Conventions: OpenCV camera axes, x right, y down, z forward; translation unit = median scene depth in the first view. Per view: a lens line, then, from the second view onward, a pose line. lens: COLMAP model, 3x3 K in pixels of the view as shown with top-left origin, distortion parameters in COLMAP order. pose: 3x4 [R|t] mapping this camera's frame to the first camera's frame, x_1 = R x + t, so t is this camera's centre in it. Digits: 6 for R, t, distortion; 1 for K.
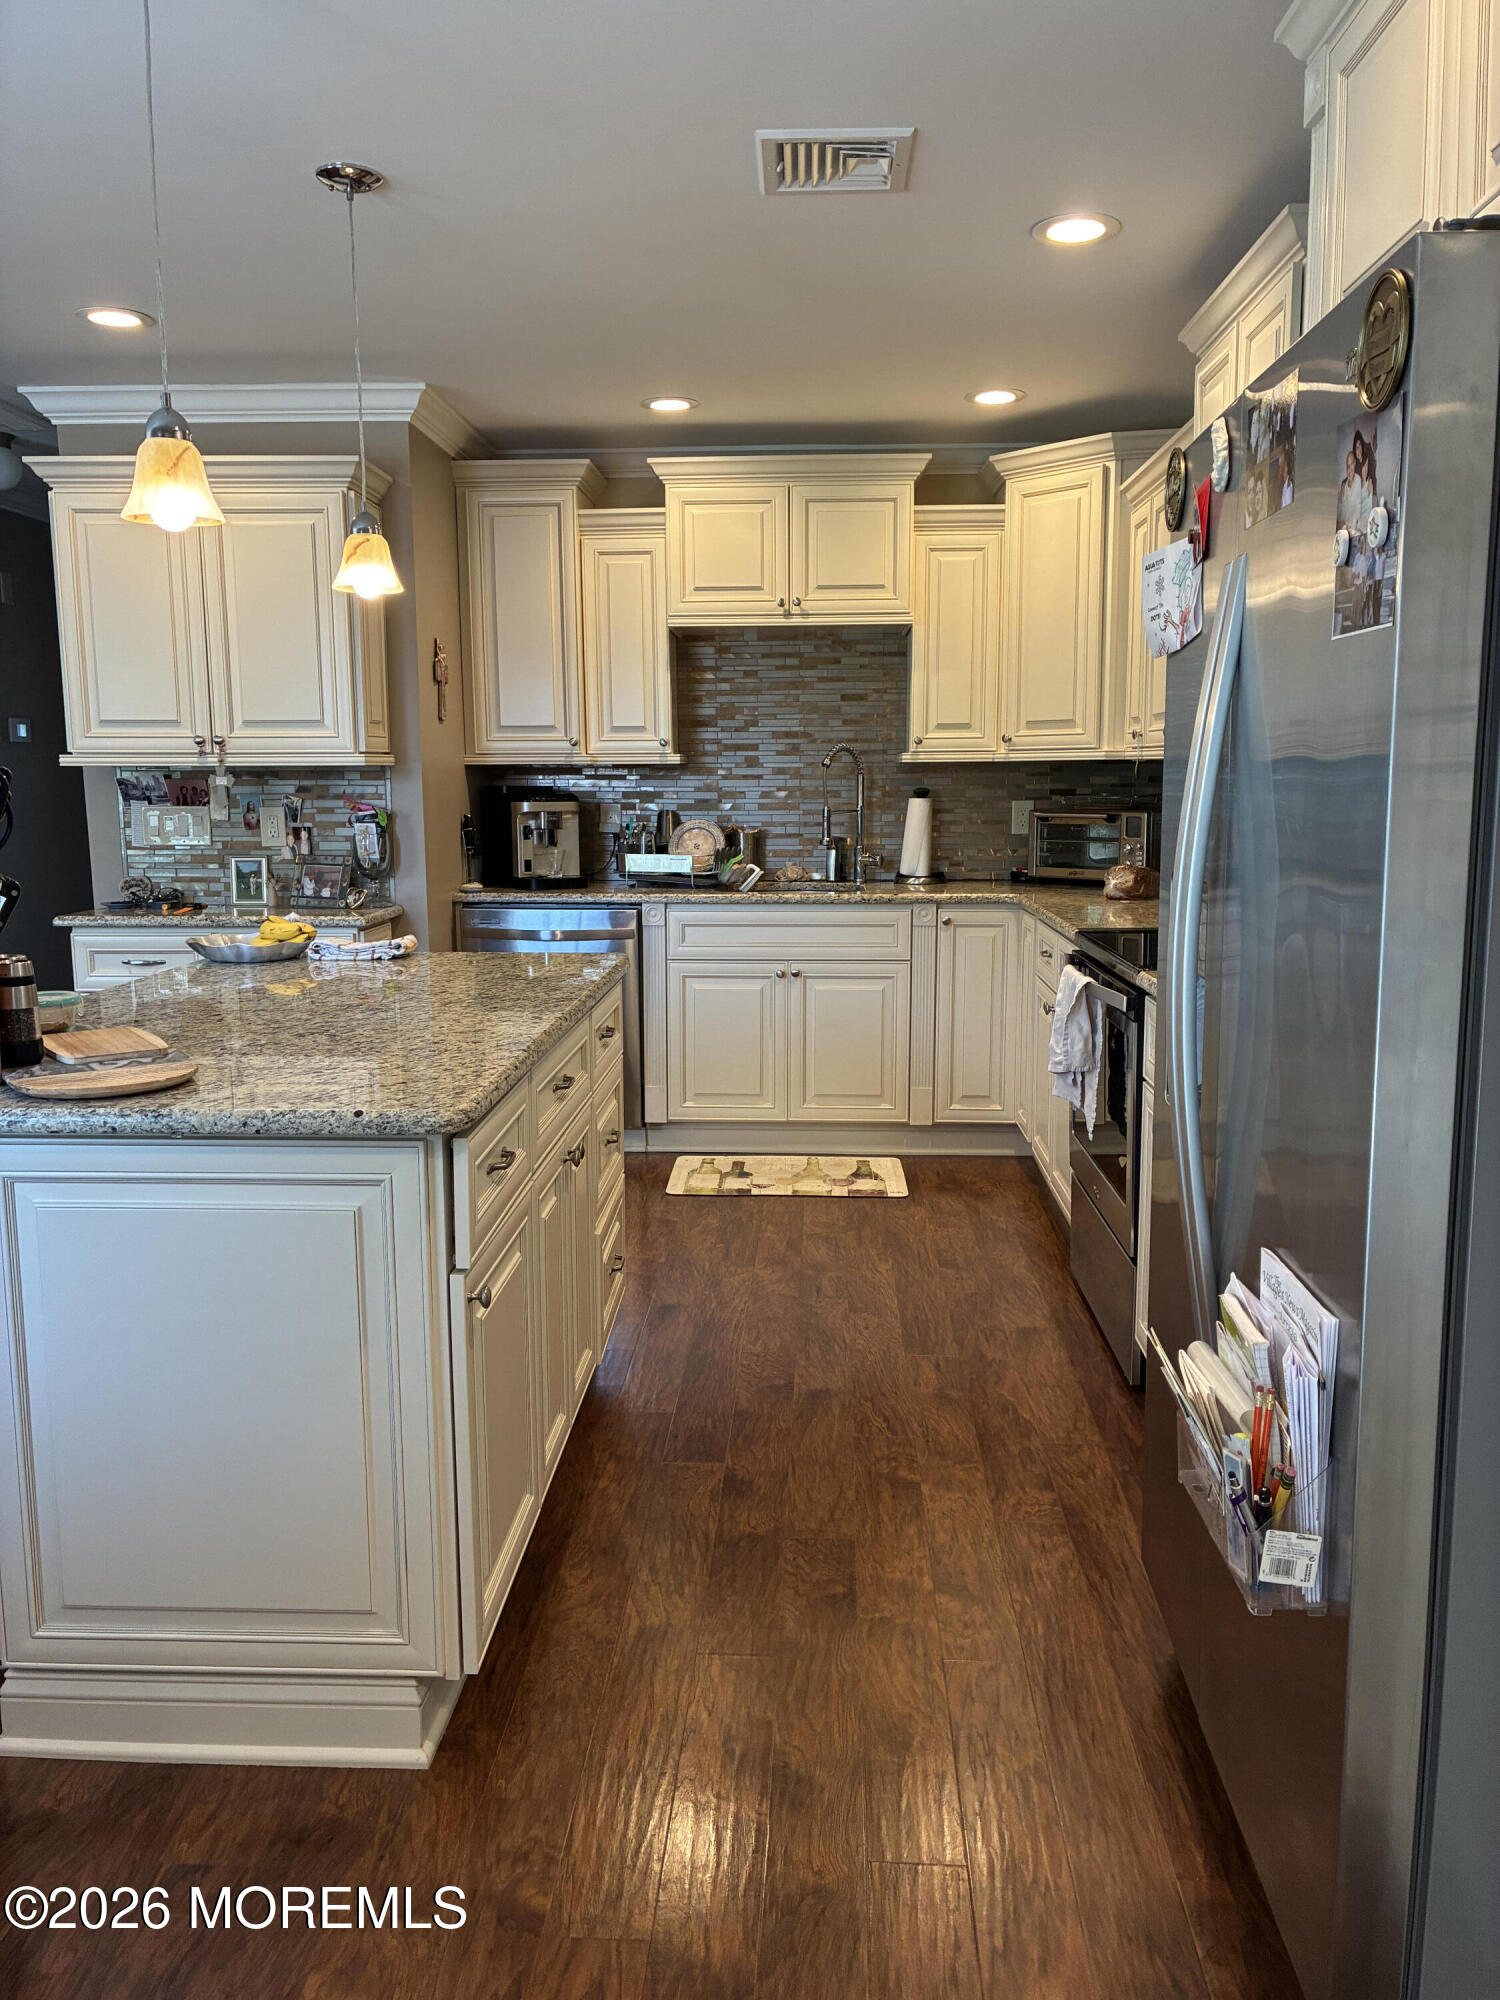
lens RADIAL K [[1505.3, 0, 740.5], [0, 1505.3, 1009.9], [0, 0, 1]] dist [0.065617, -0.219344]
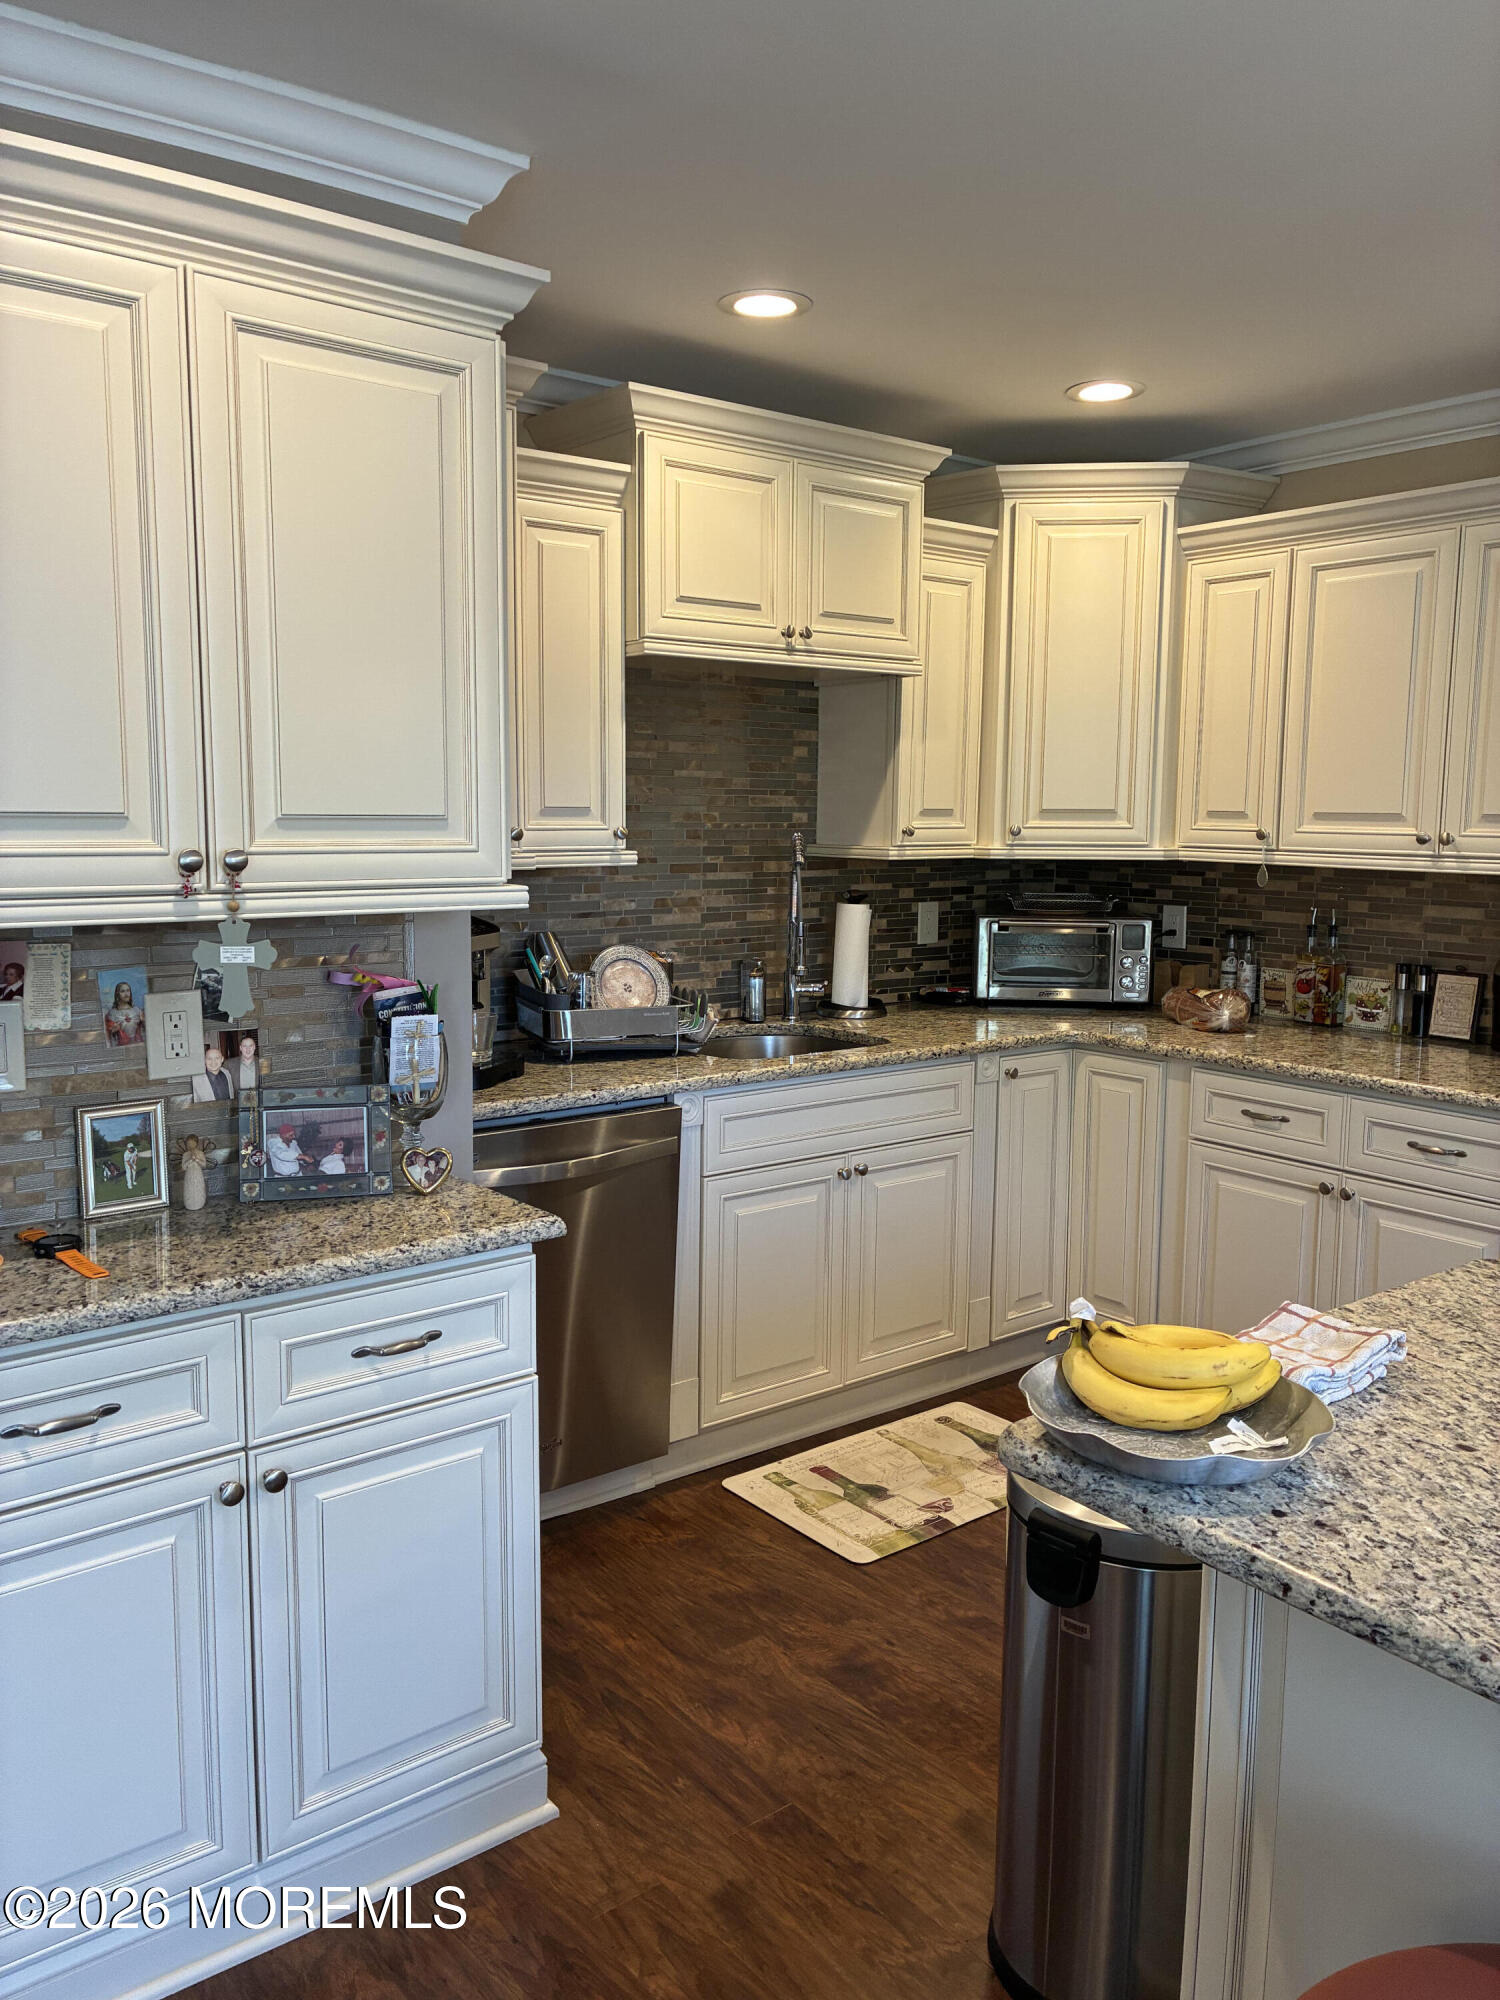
lens RADIAL K [[1519.6, 0, 755.8], [0, 1519.6, 990.7], [0, 0, 1]] dist [0.040485, -0.051890]
pose [[0.749428, -0.070213, 0.658352, -0.447407], [0.090077, 0.995928, 0.003676, -0.112030], [-0.655929, 0.056547, 0.752701, 0.501720]]
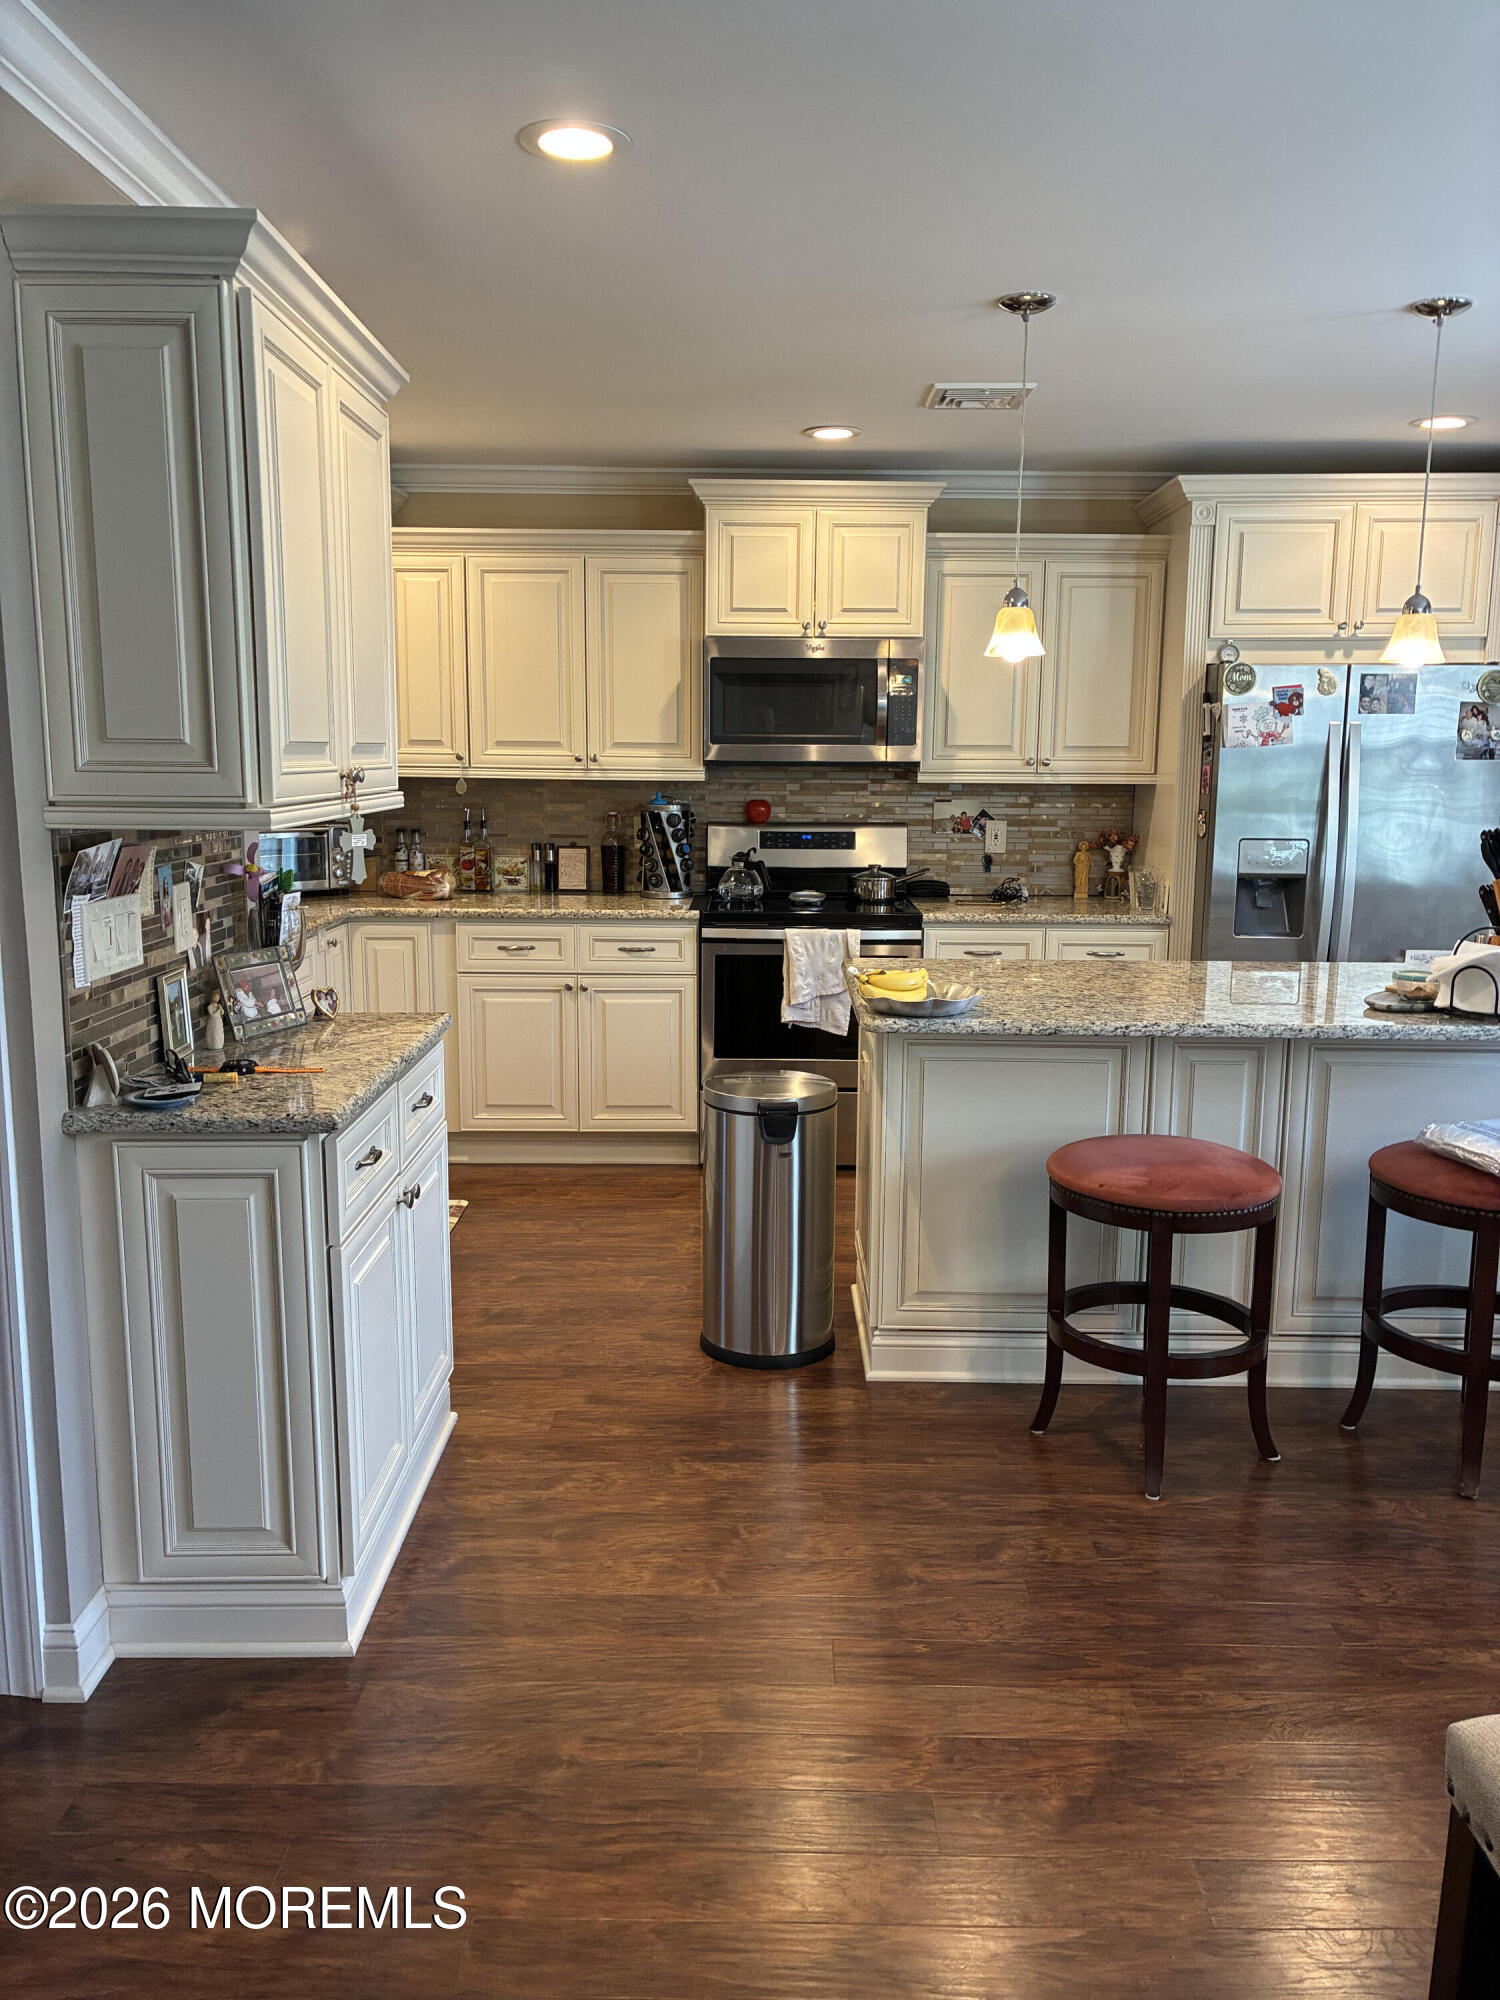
lens RADIAL K [[1519.6, 0, 755.8], [0, 1519.6, 990.7], [0, 0, 1]] dist [0.040485, -0.051890]
pose [[-0.052951, -0.155146, 0.986471, -0.840543], [0.145001, 0.976193, 0.161313, -0.145216], [-0.988014, 0.151581, -0.029194, 0.750005]]
